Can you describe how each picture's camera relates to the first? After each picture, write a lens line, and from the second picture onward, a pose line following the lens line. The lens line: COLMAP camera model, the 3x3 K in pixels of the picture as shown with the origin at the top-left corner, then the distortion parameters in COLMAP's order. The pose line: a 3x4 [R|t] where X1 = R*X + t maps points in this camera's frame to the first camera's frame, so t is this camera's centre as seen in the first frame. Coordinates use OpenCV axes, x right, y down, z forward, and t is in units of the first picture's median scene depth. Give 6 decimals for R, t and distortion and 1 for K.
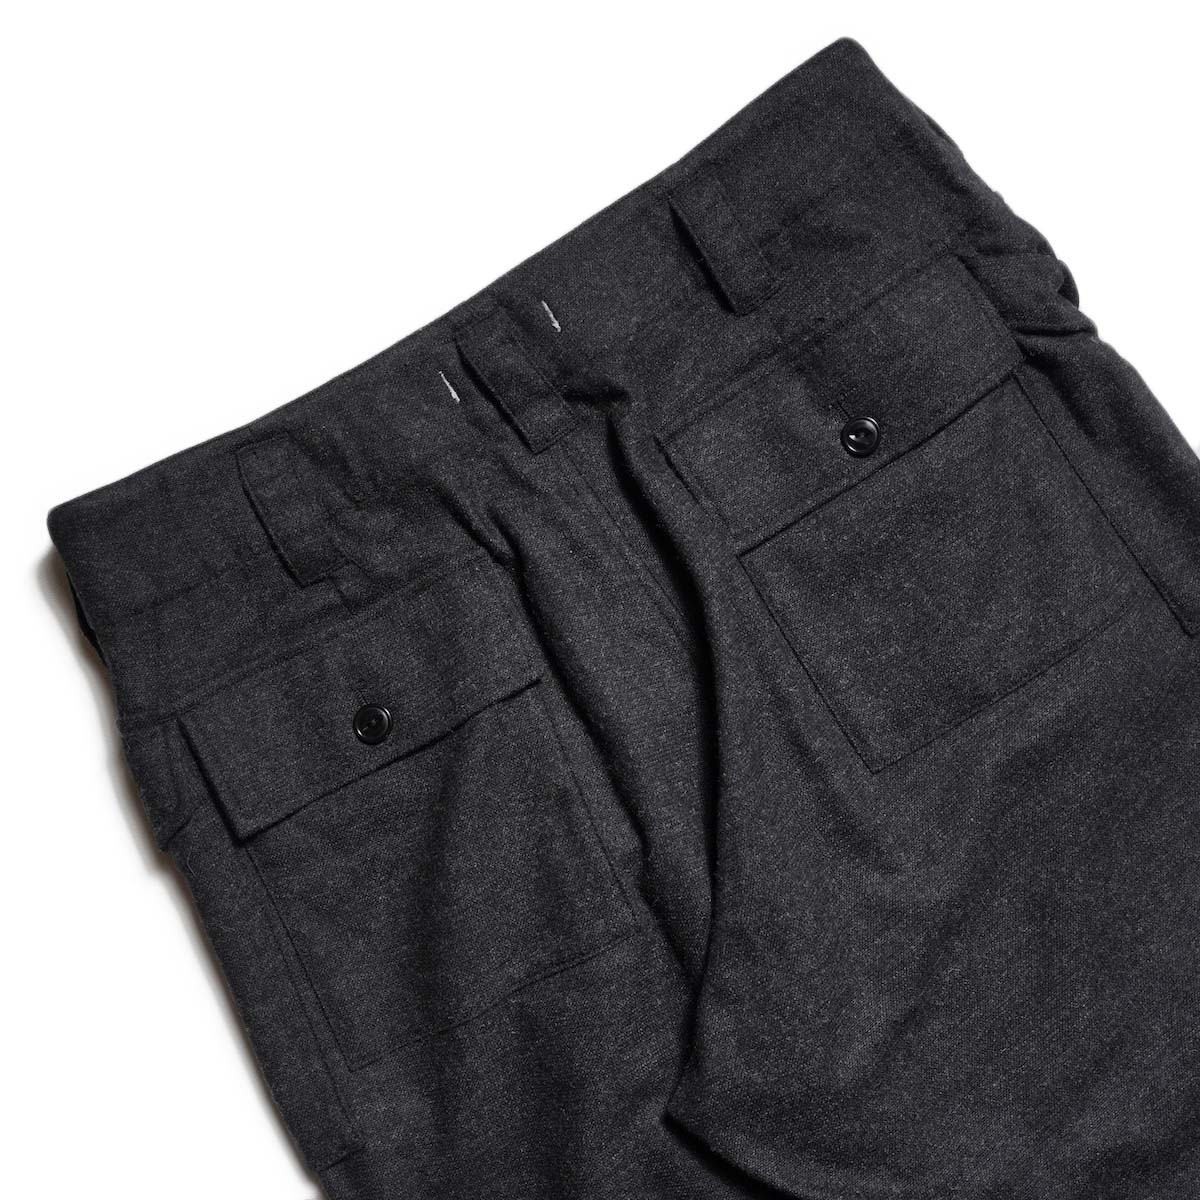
lens RADIAL K [[1536.3, 0, 598.9], [0, 1536.3, 603.6], [0, 0, 1]] dist [-0.015574, 0.000000]
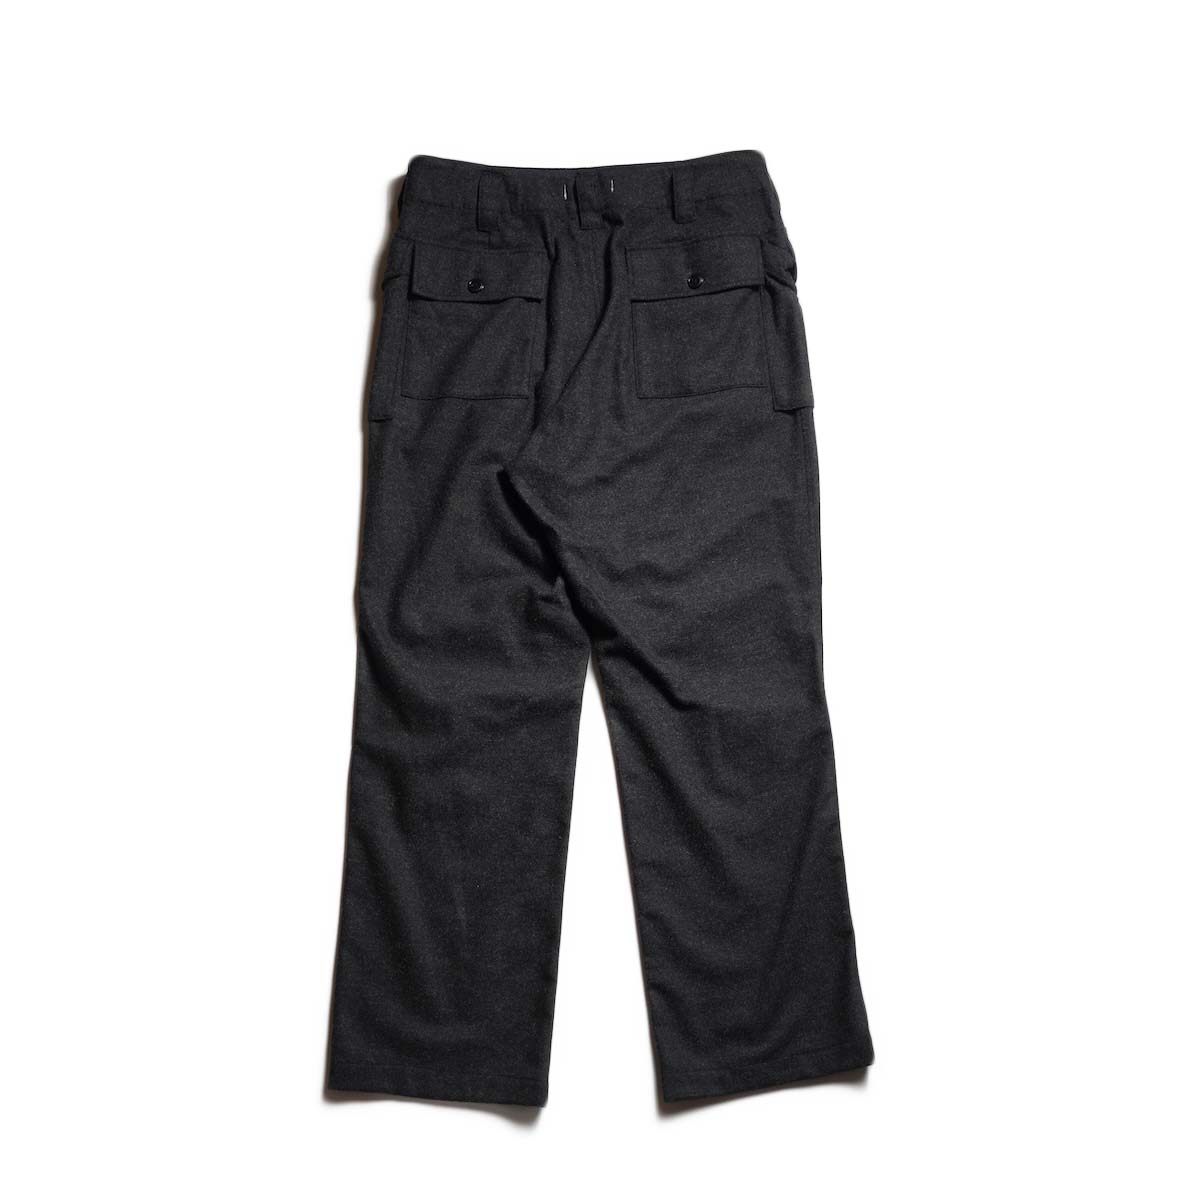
lens RADIAL K [[1536.3, 0, 602.7], [0, 1536.3, 596.1], [0, 0, 1]] dist [-0.015574, 0.000000]
pose [[0.876729, 0.475835, -0.070191, 0.468957], [-0.480770, 0.862599, -0.157427, 0.831864], [-0.014362, 0.171766, 0.985033, -1.454980]]
